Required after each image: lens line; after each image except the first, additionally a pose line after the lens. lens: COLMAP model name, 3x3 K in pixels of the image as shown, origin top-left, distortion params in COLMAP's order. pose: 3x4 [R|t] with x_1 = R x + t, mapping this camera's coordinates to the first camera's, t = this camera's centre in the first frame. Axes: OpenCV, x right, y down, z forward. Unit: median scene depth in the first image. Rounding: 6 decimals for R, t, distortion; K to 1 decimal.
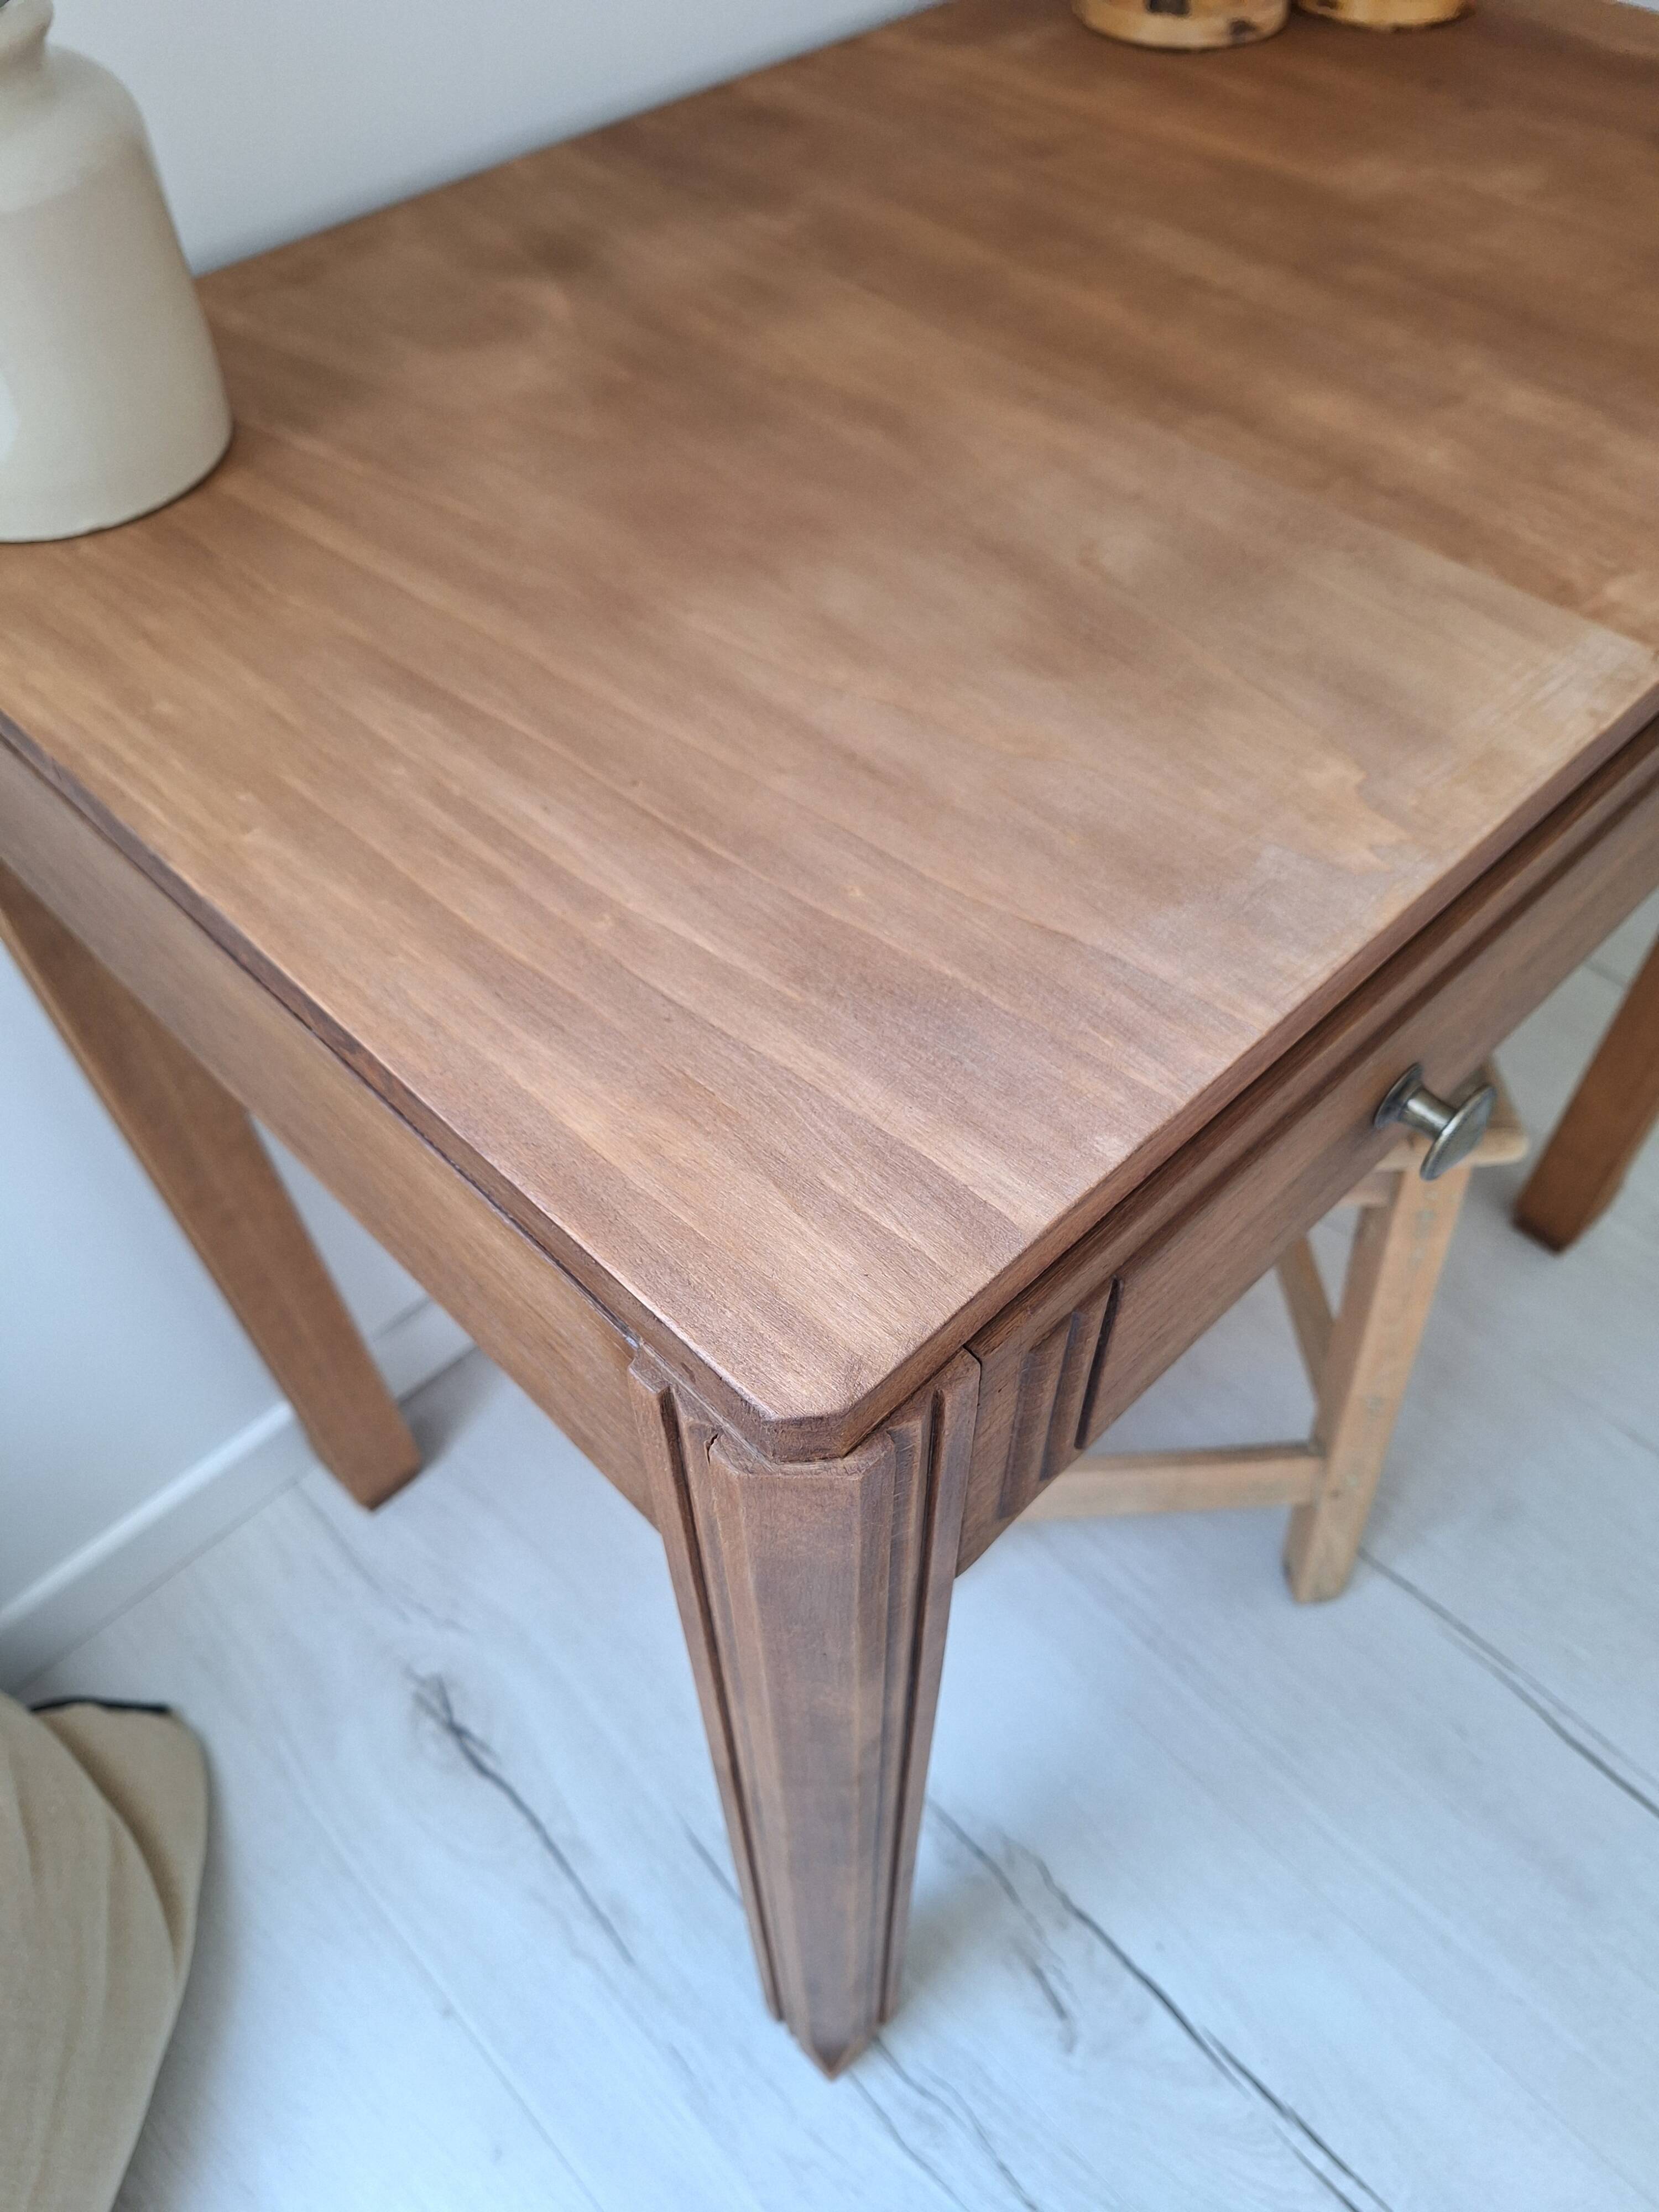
lens RADIAL K [[1599.7, 0, 821.2], [0, 1599.7, 1138.1], [0, 0, 1]] dist [-0.004535, 0.000064]
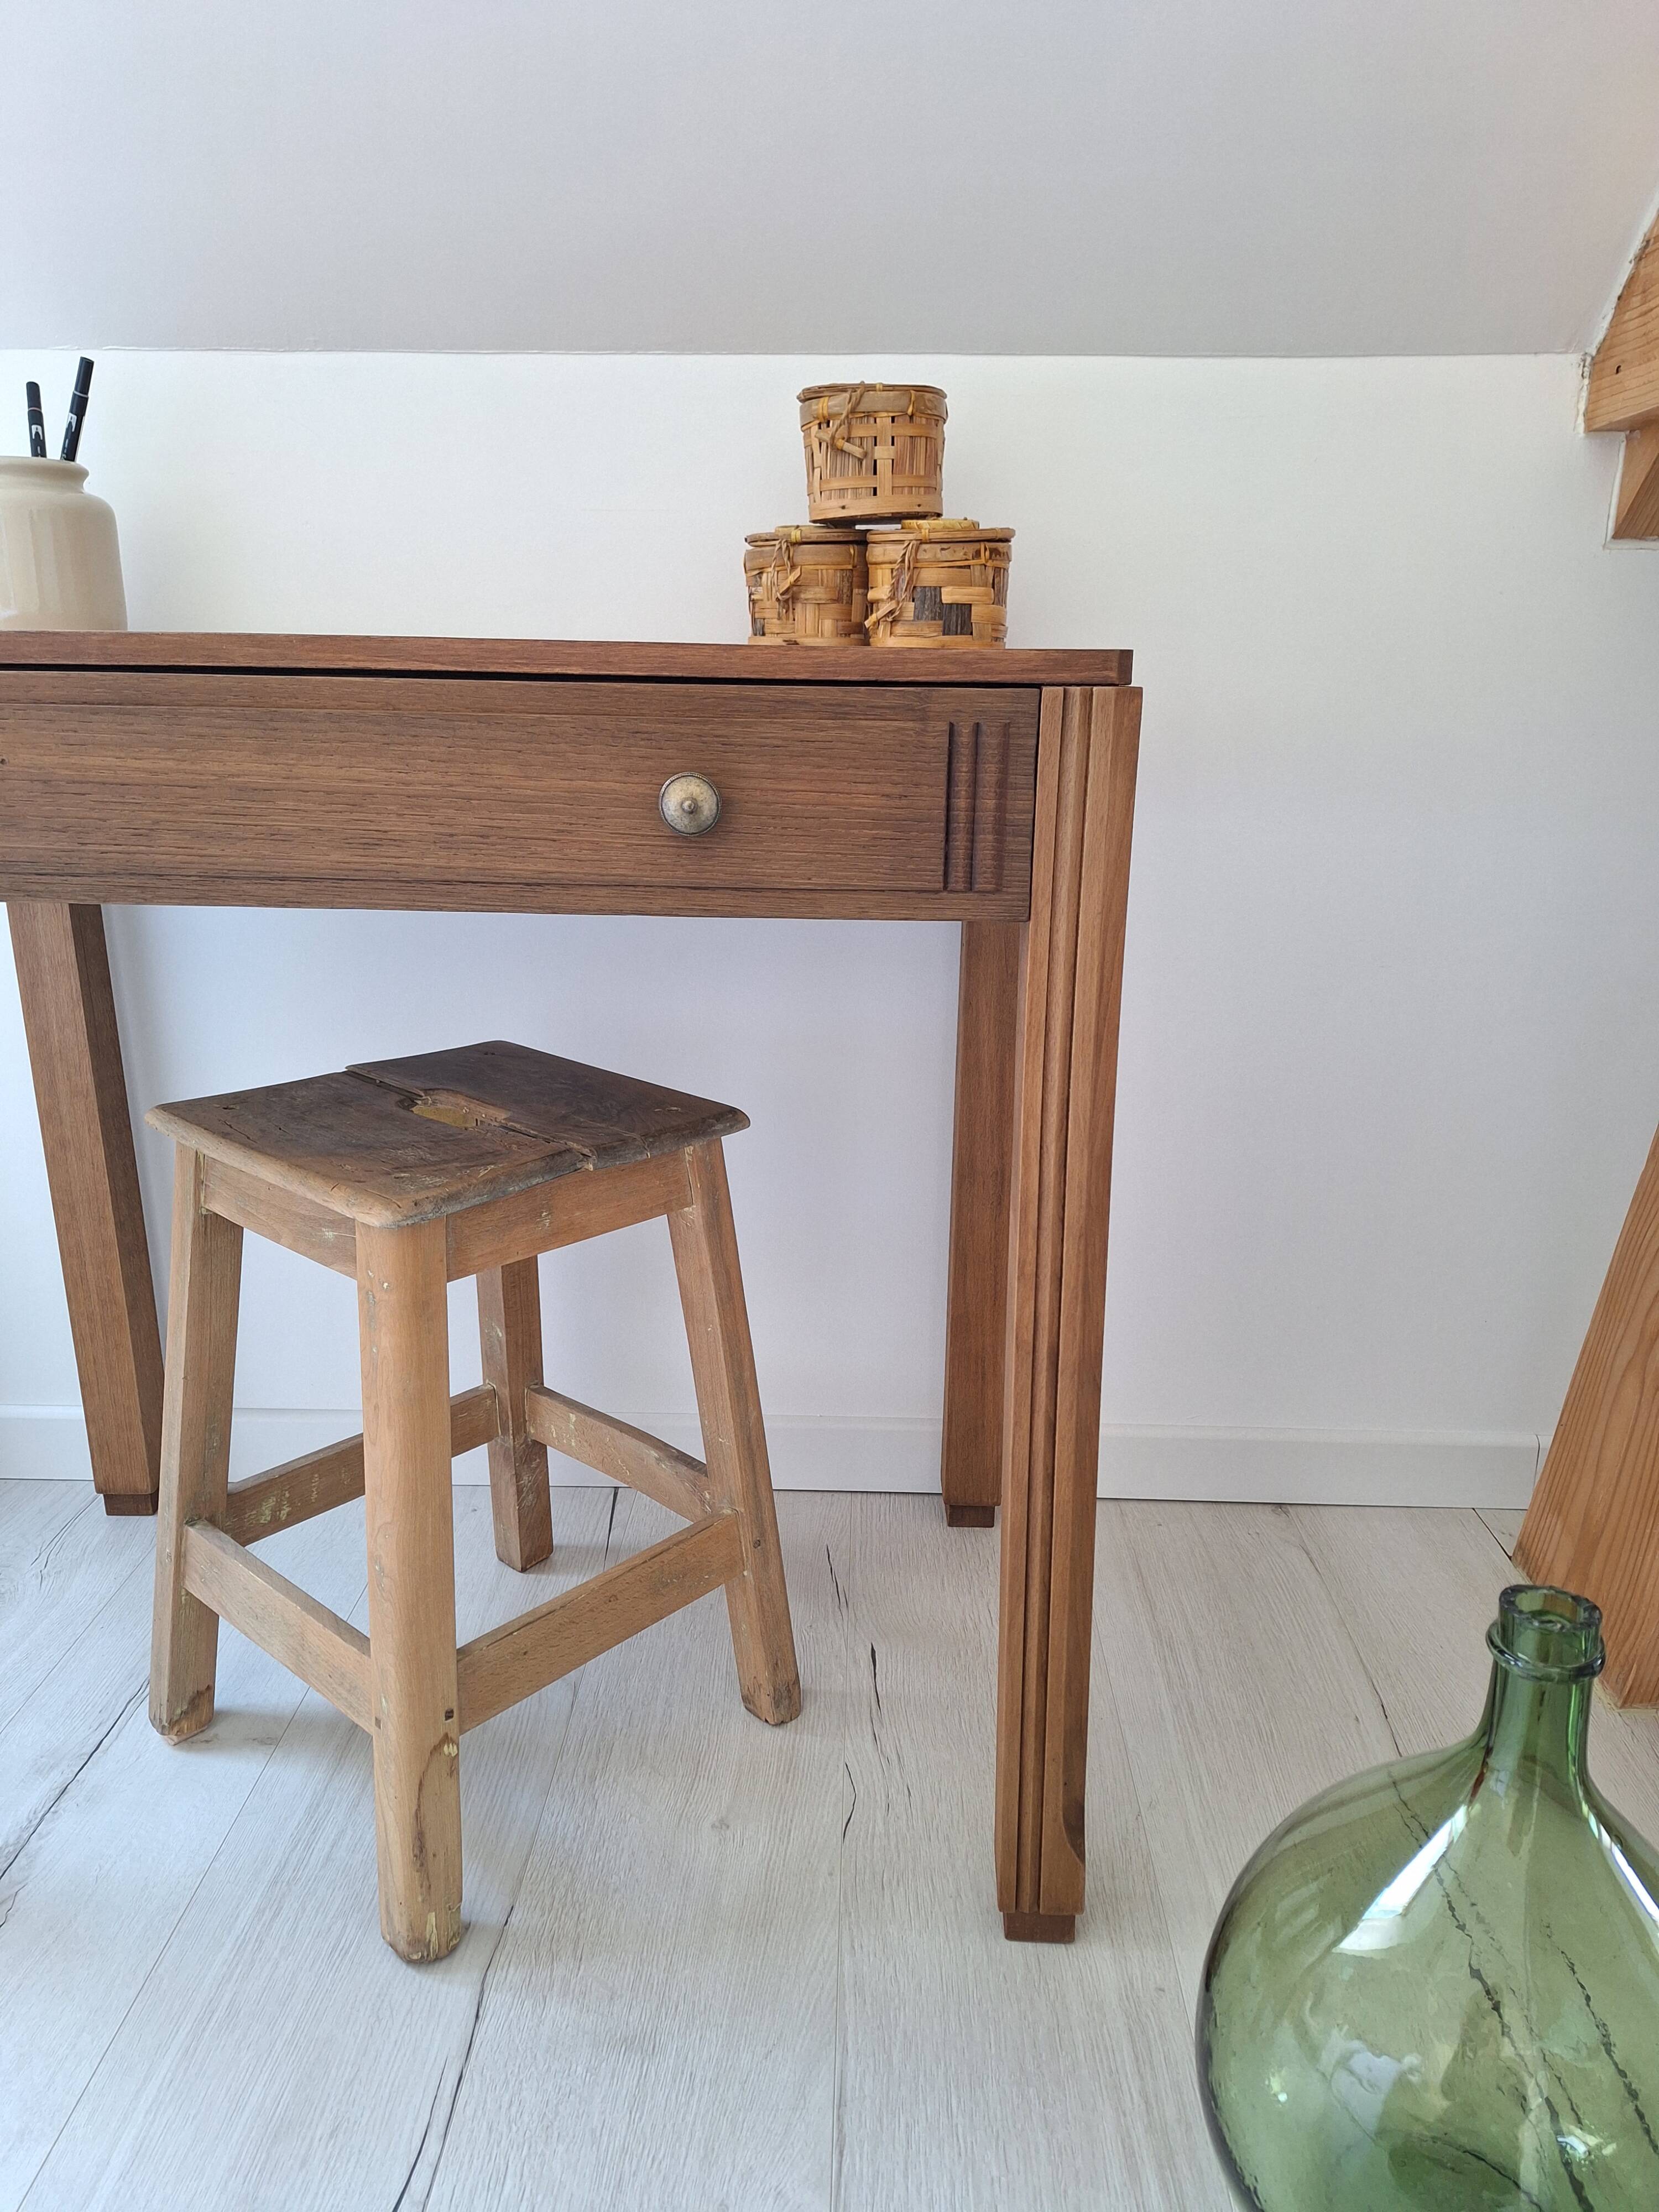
lens RADIAL K [[1543.4, 0, 845.1], [0, 1543.4, 1124.8], [0, 0, 1]] dist [0.054454, -0.051173]
pose [[0.701809, 0.215708, -0.678922, 1.190931], [-0.573974, 0.735704, -0.359574, 0.142438], [0.421923, 0.642035, 0.640134, 0.286726]]
